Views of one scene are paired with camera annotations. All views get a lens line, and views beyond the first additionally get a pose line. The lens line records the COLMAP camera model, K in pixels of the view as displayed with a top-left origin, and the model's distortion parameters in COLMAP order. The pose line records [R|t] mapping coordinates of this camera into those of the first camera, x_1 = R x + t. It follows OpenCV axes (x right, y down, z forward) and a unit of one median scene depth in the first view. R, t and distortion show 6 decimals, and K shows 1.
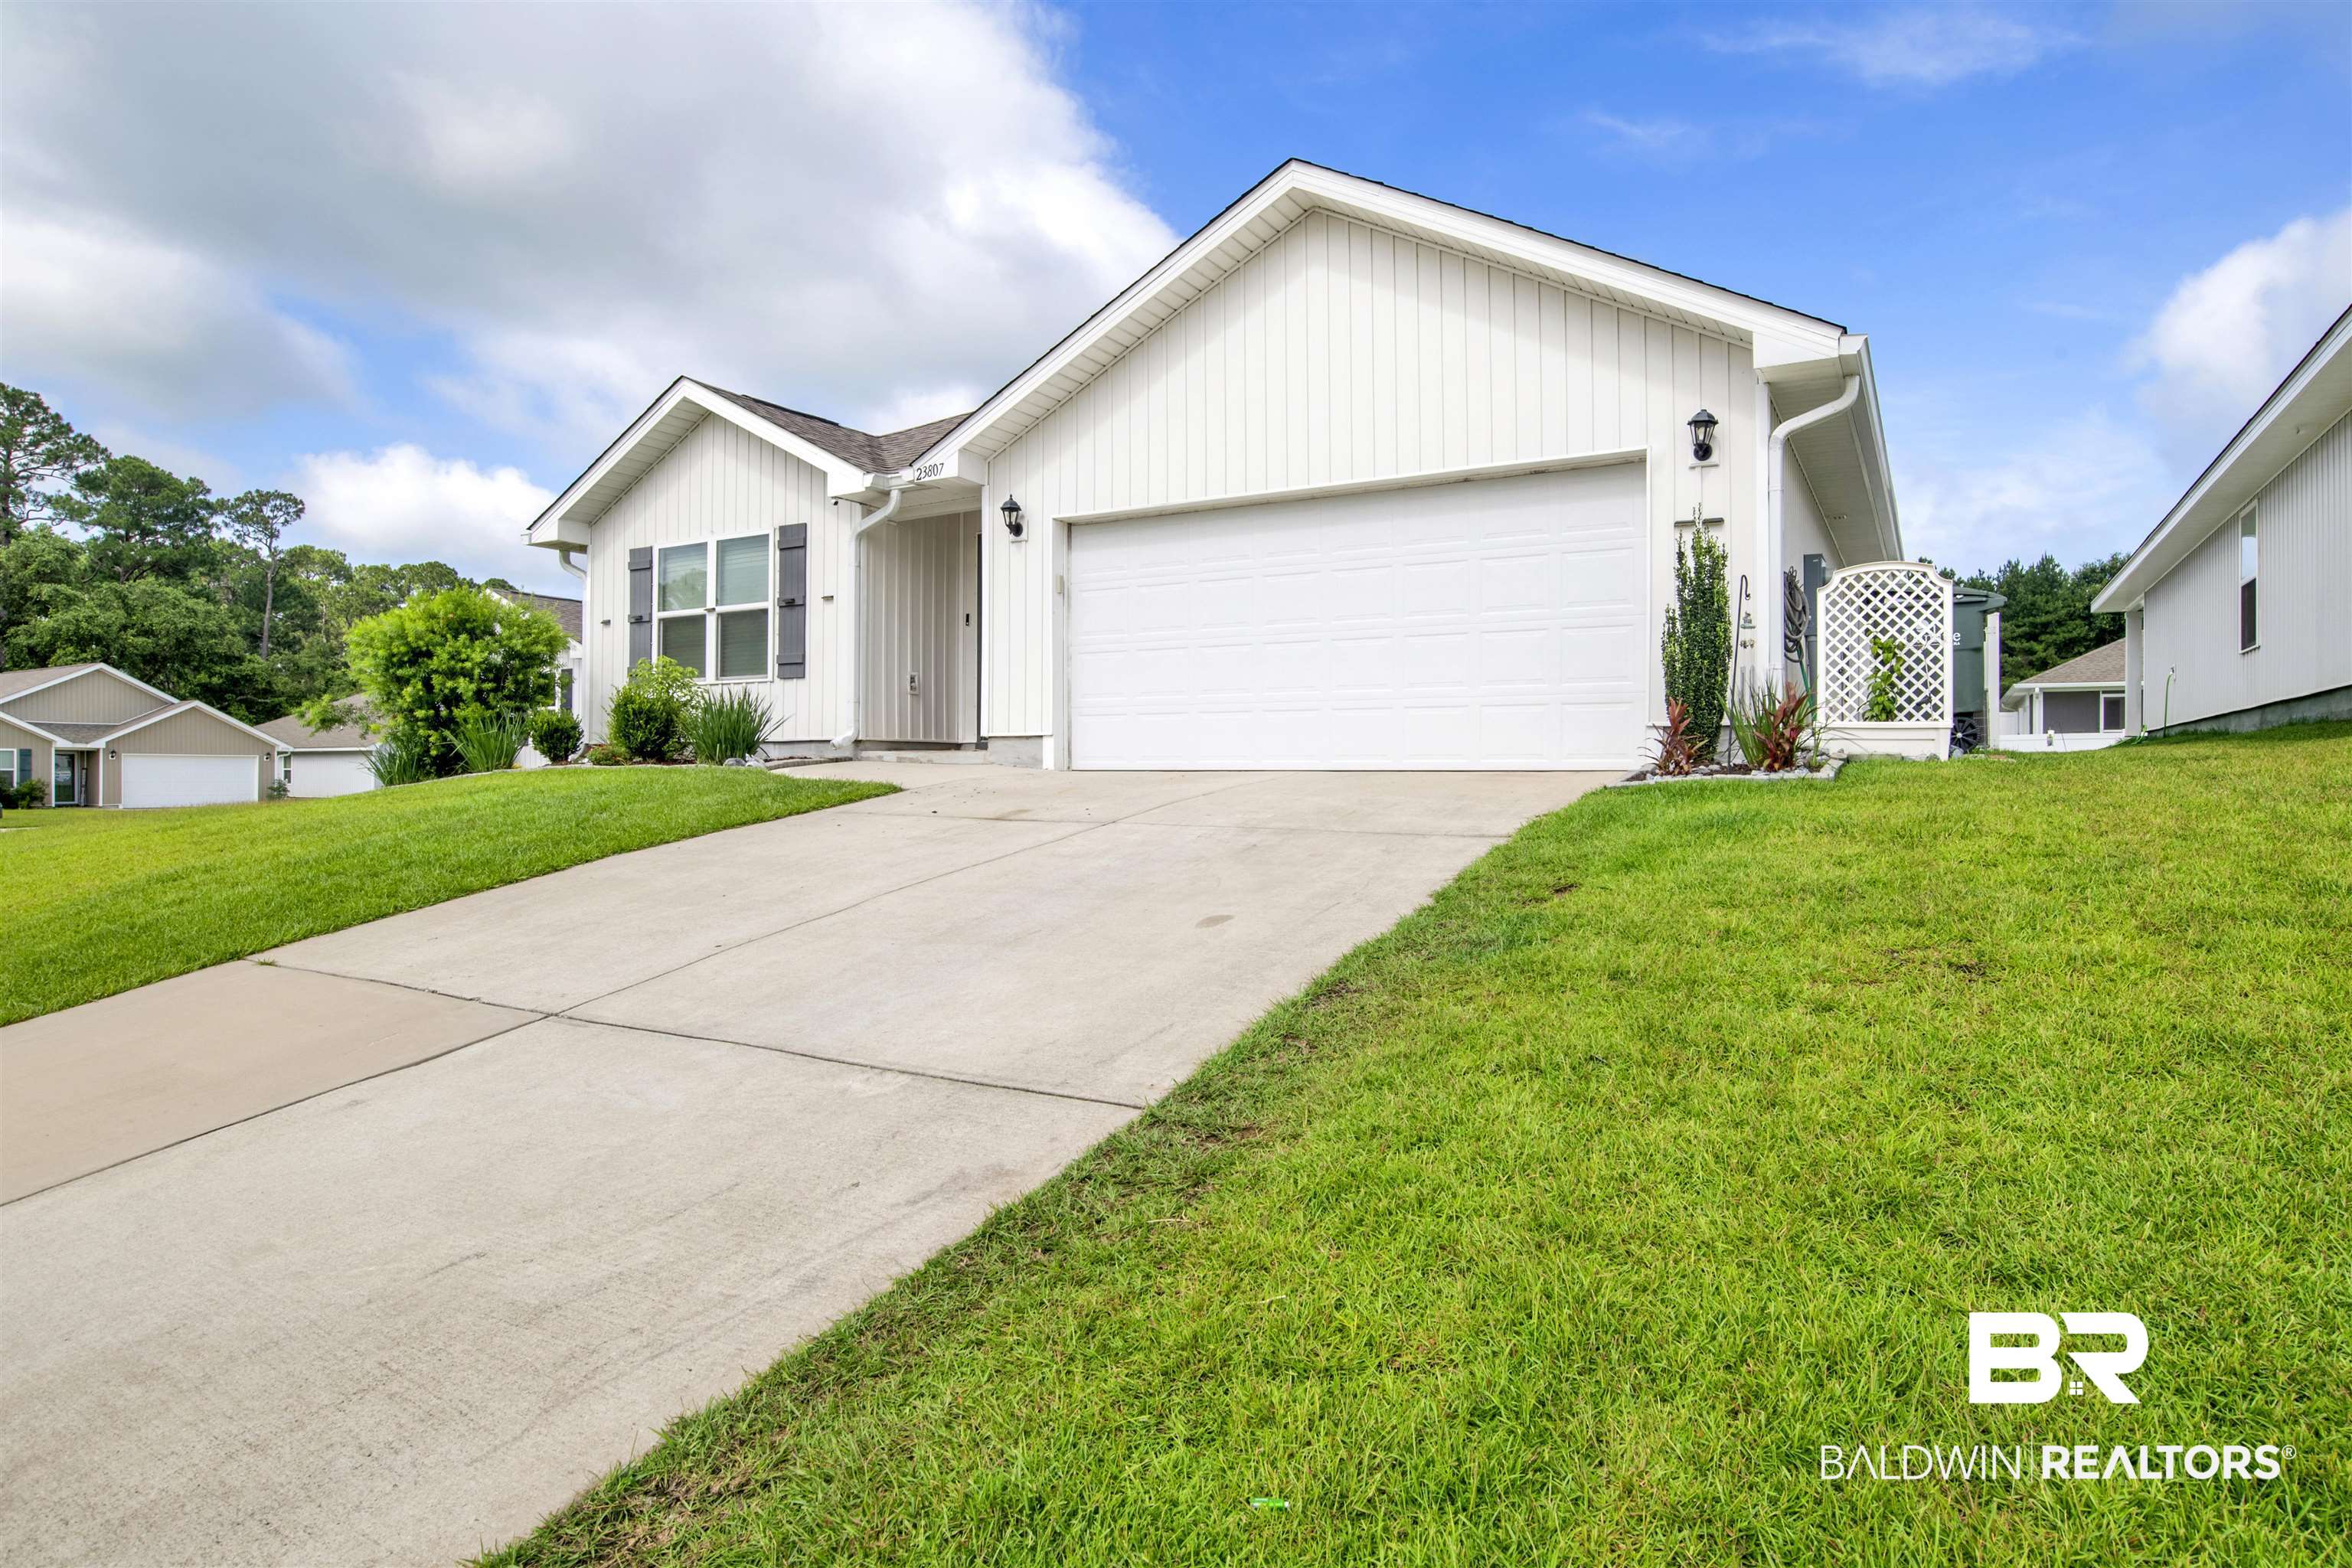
lens RADIAL K [[1312.8, 0, 1176.3], [0, 1312.8, 791.6], [0, 0, 1]] dist [-0.062294, -0.001059]
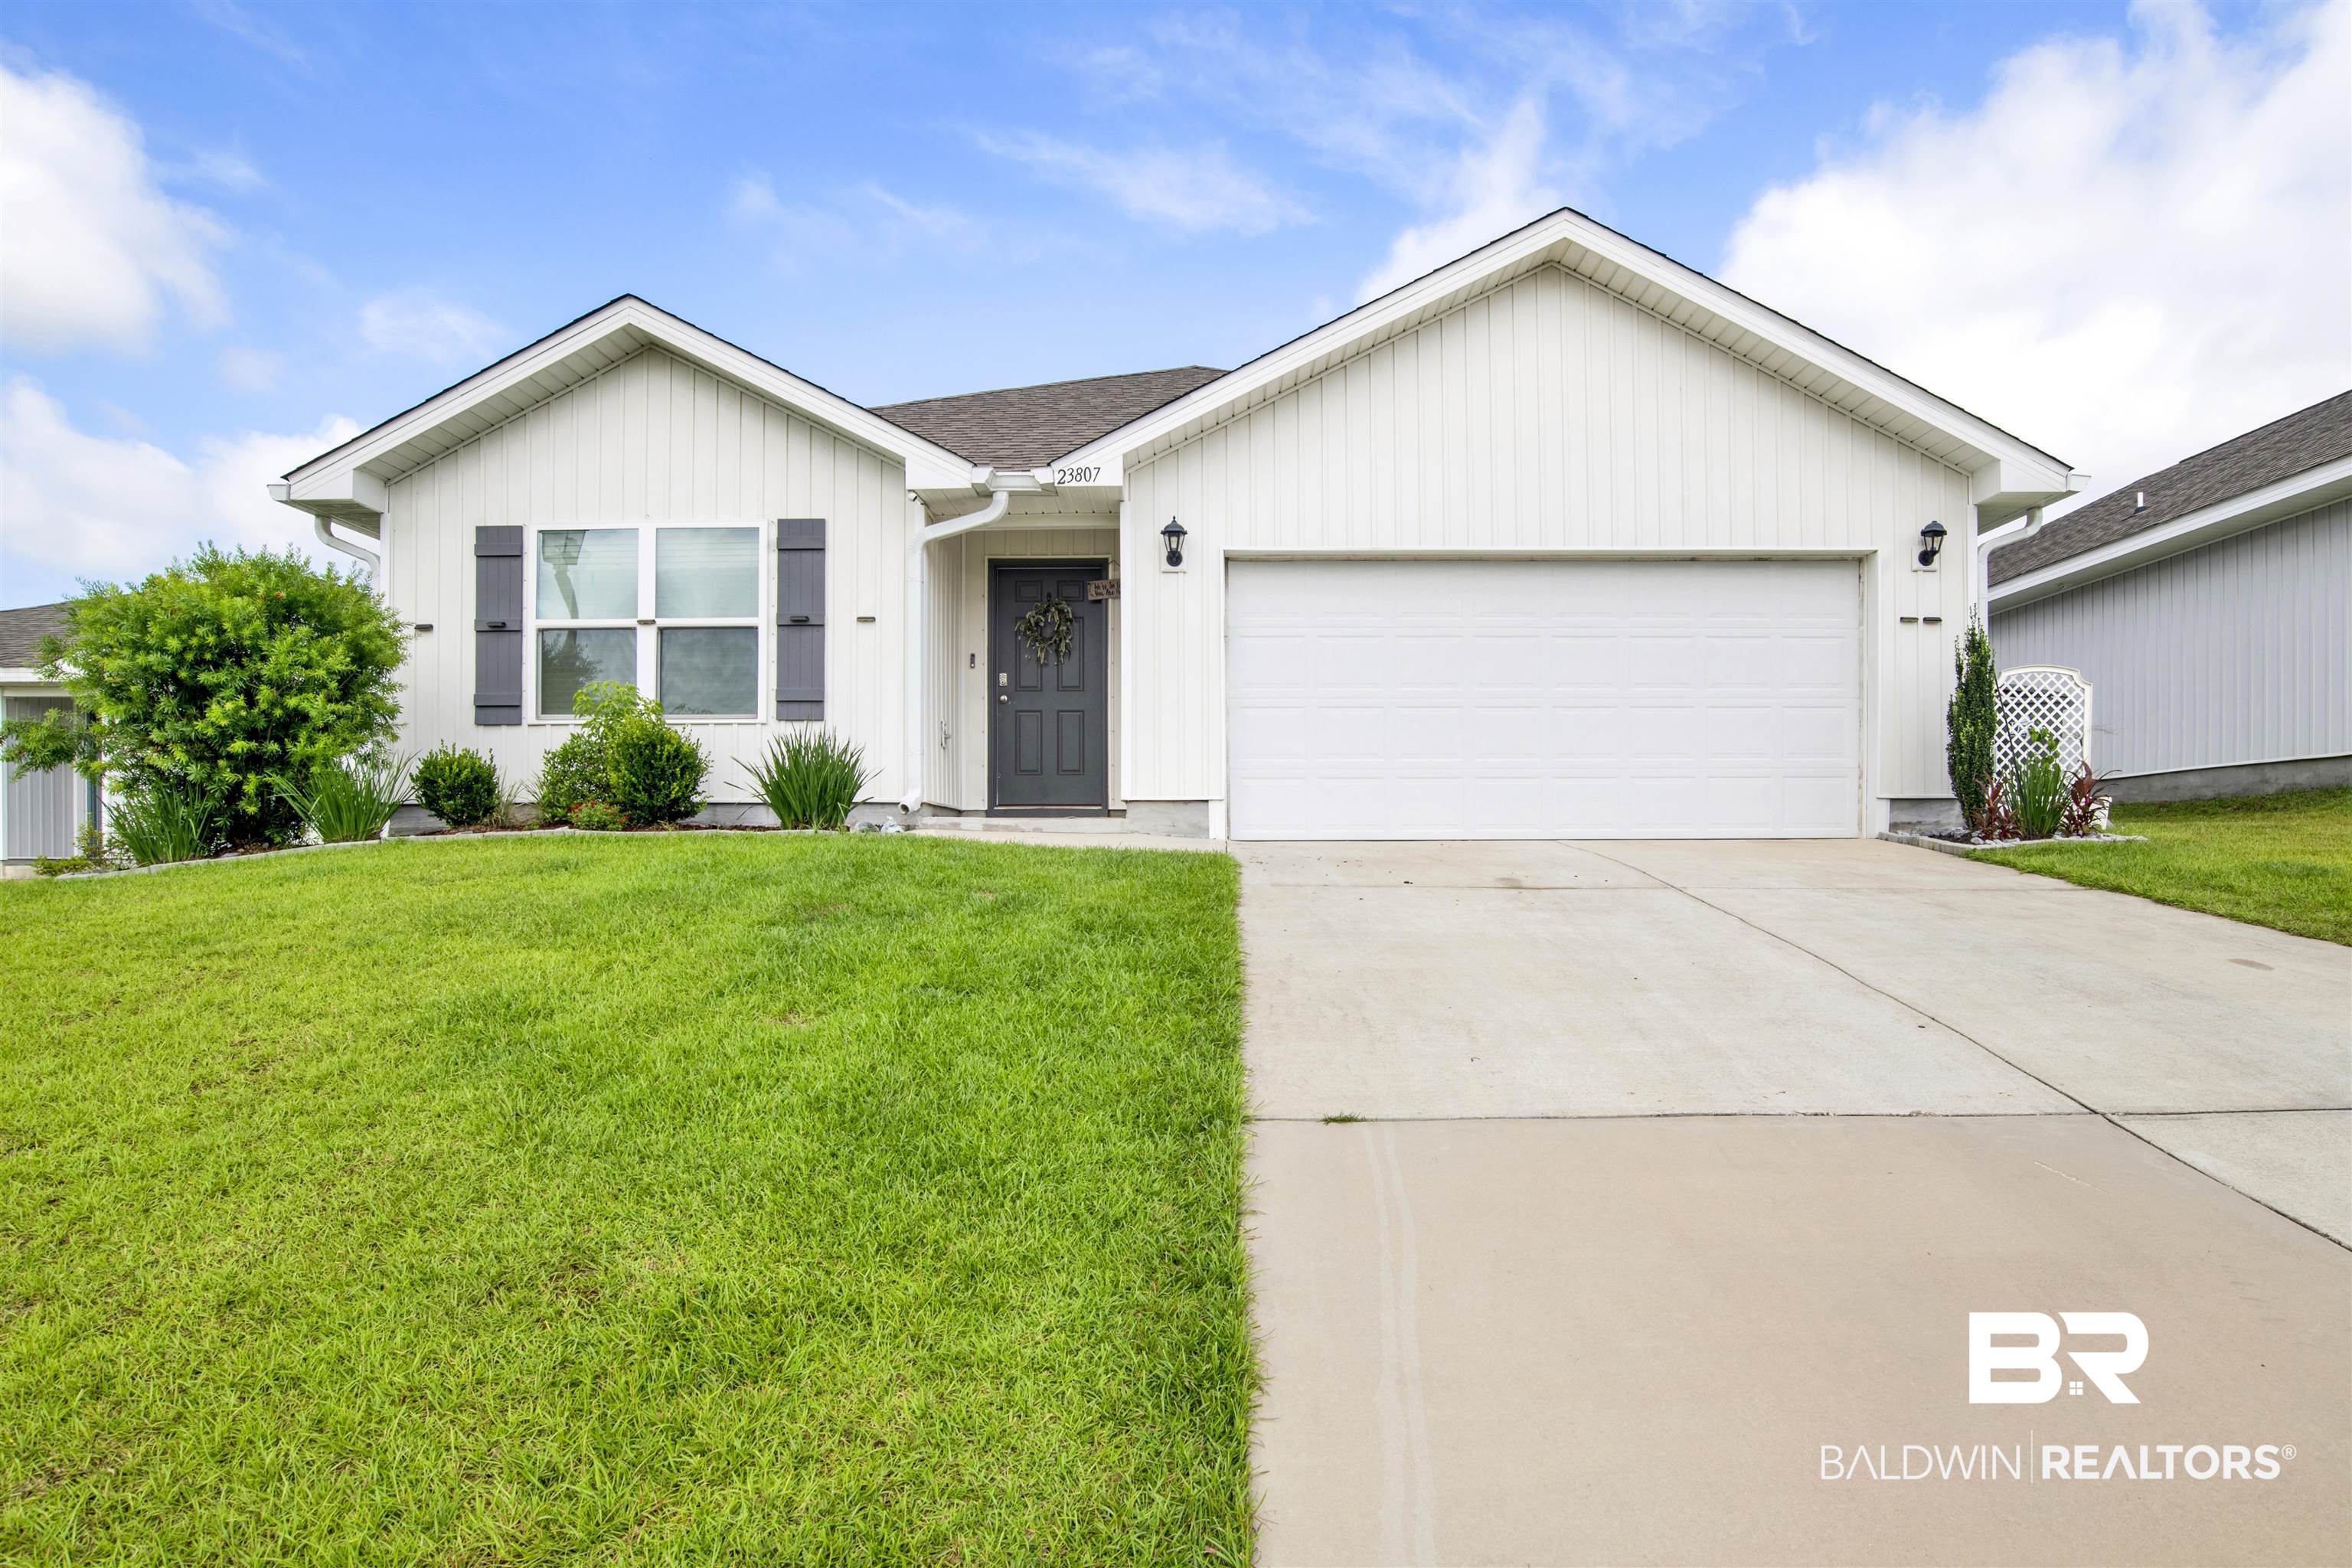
lens RADIAL K [[1352.3, 0, 1199.3], [0, 1352.3, 860.2], [0, 0, 1]] dist [-0.048977, 0.000105]
pose [[0.868283, -0.002222, 0.496065, -0.540182], [0.010562, 0.999846, -0.014007, 0.009441], [-0.495957, 0.017401, 0.868173, 0.229306]]
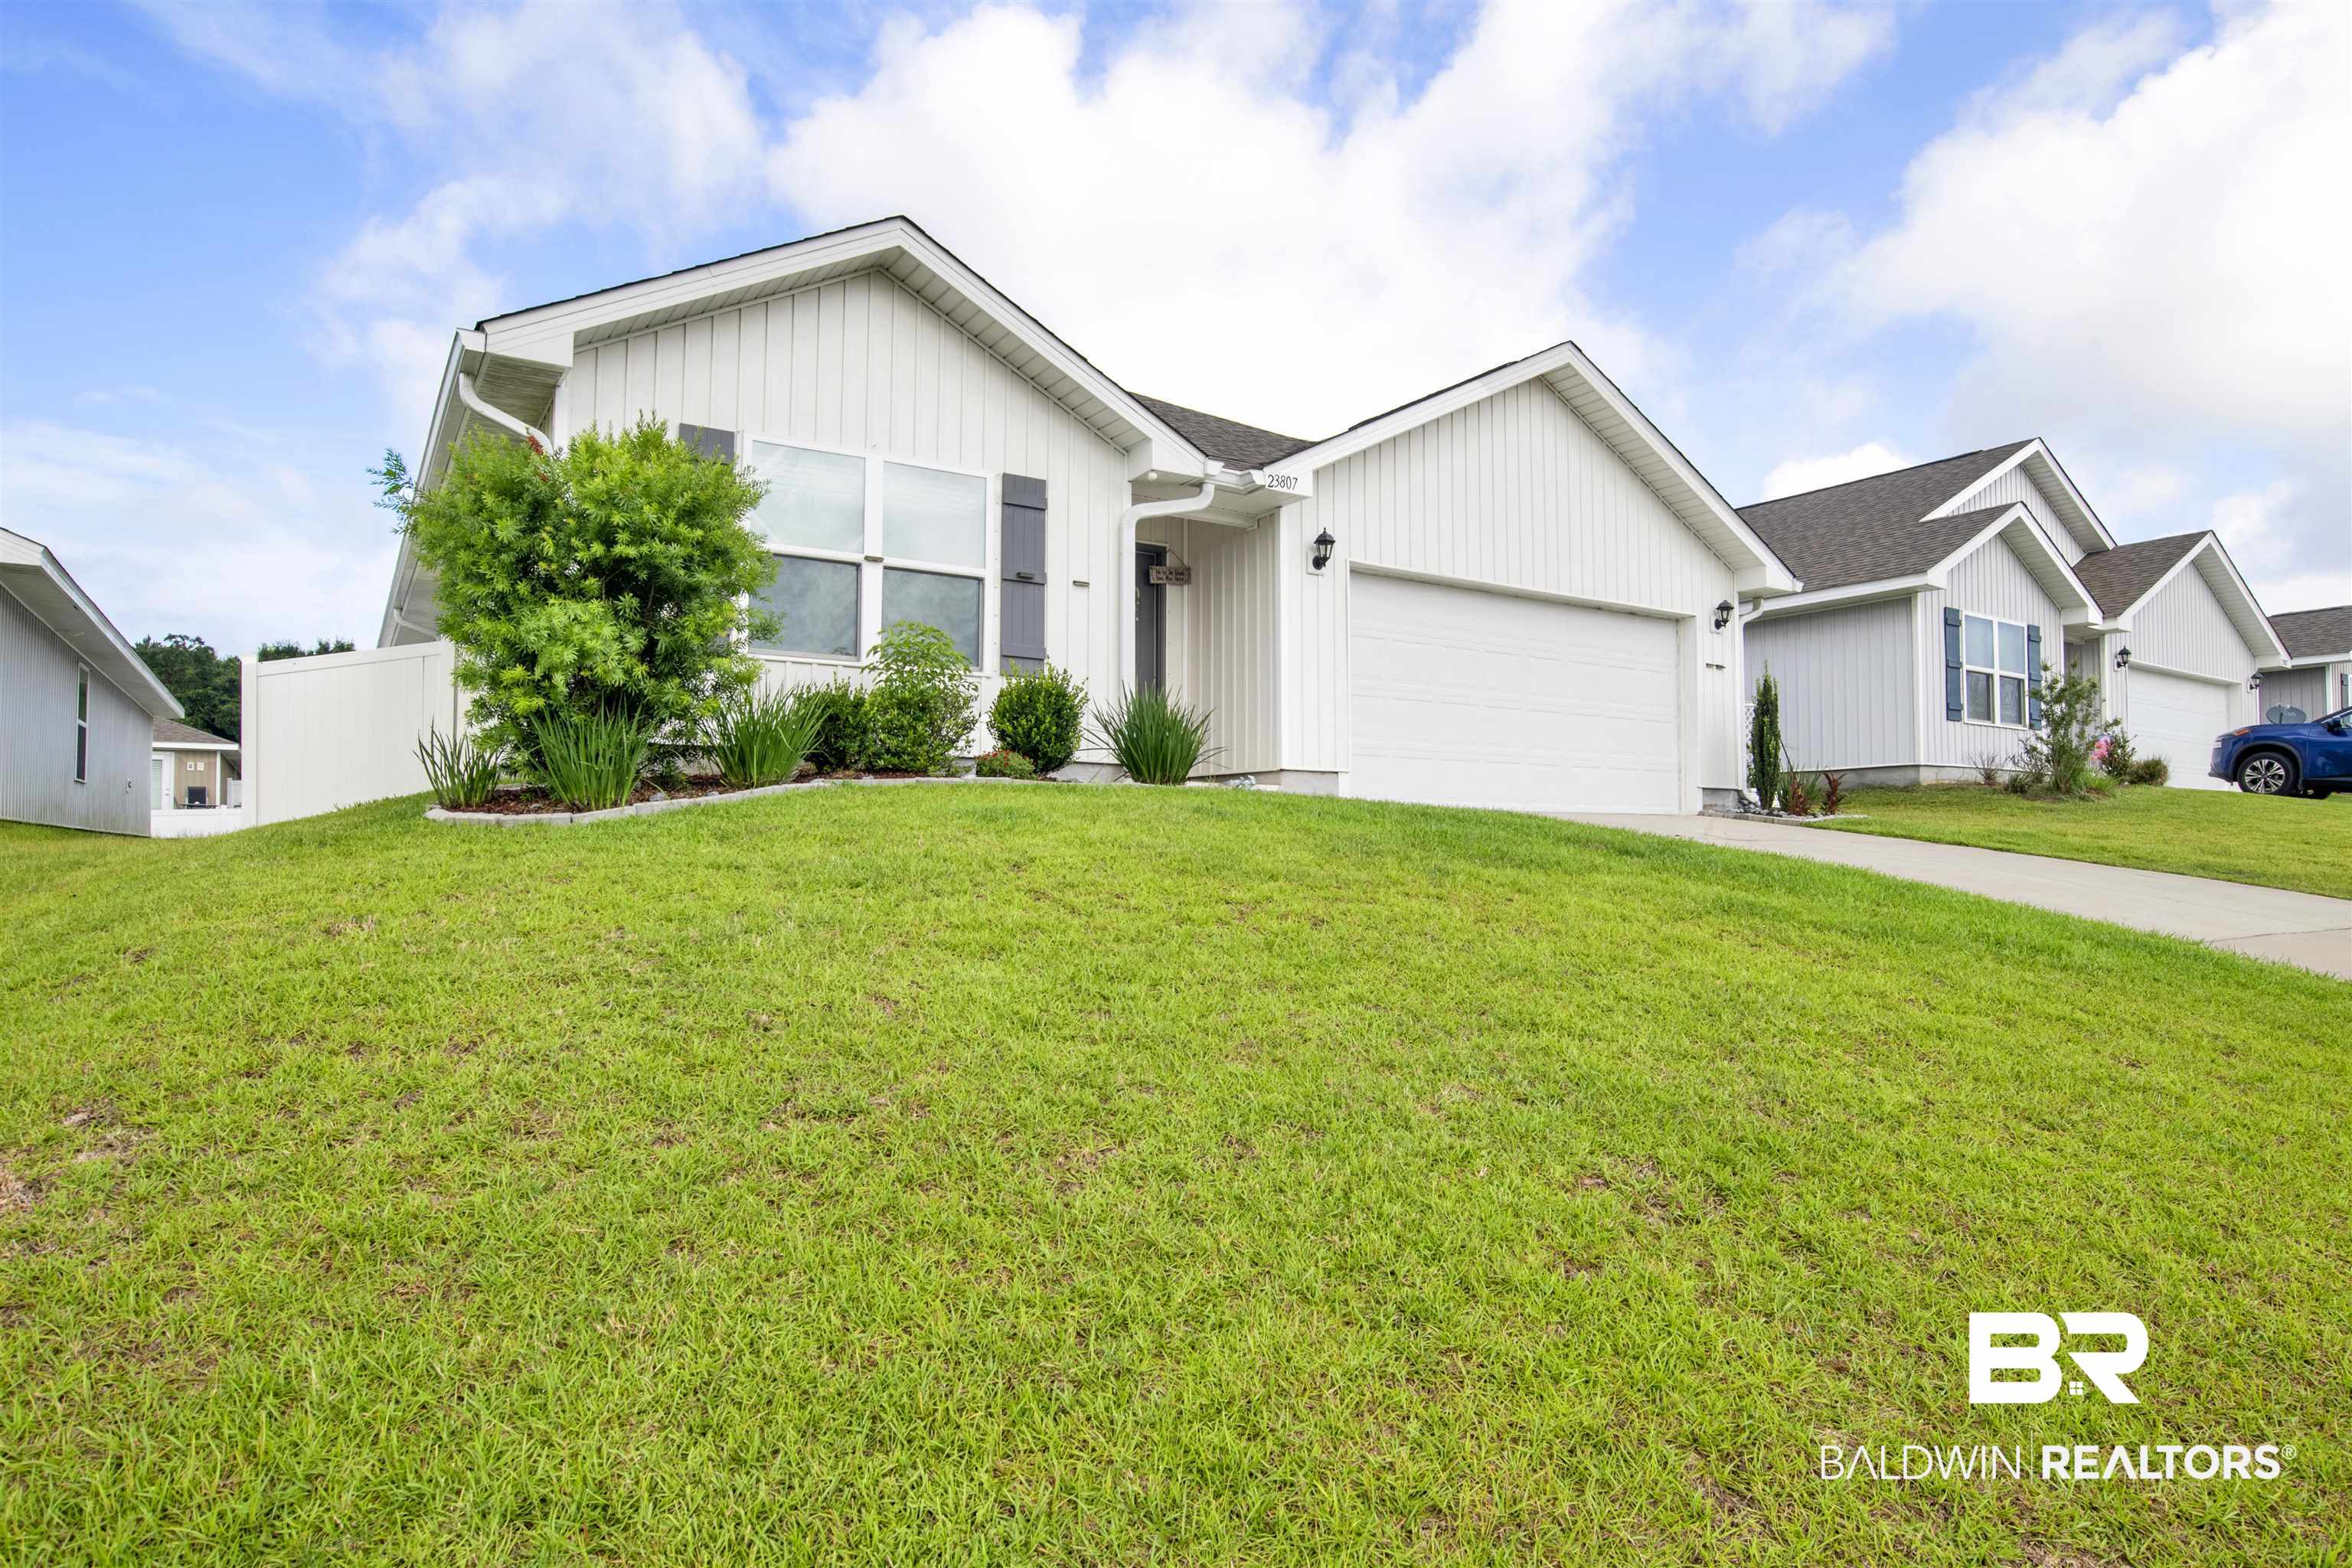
lens RADIAL K [[1352.3, 0, 1174.6], [0, 1352.3, 787.8], [0, 0, 1]] dist [-0.048977, 0.000105]
pose [[0.448828, 0.040476, 0.892701, -1.070415], [0.009117, 0.998714, -0.049867, 0.020653], [-0.893572, 0.030521, 0.447882, 0.638424]]
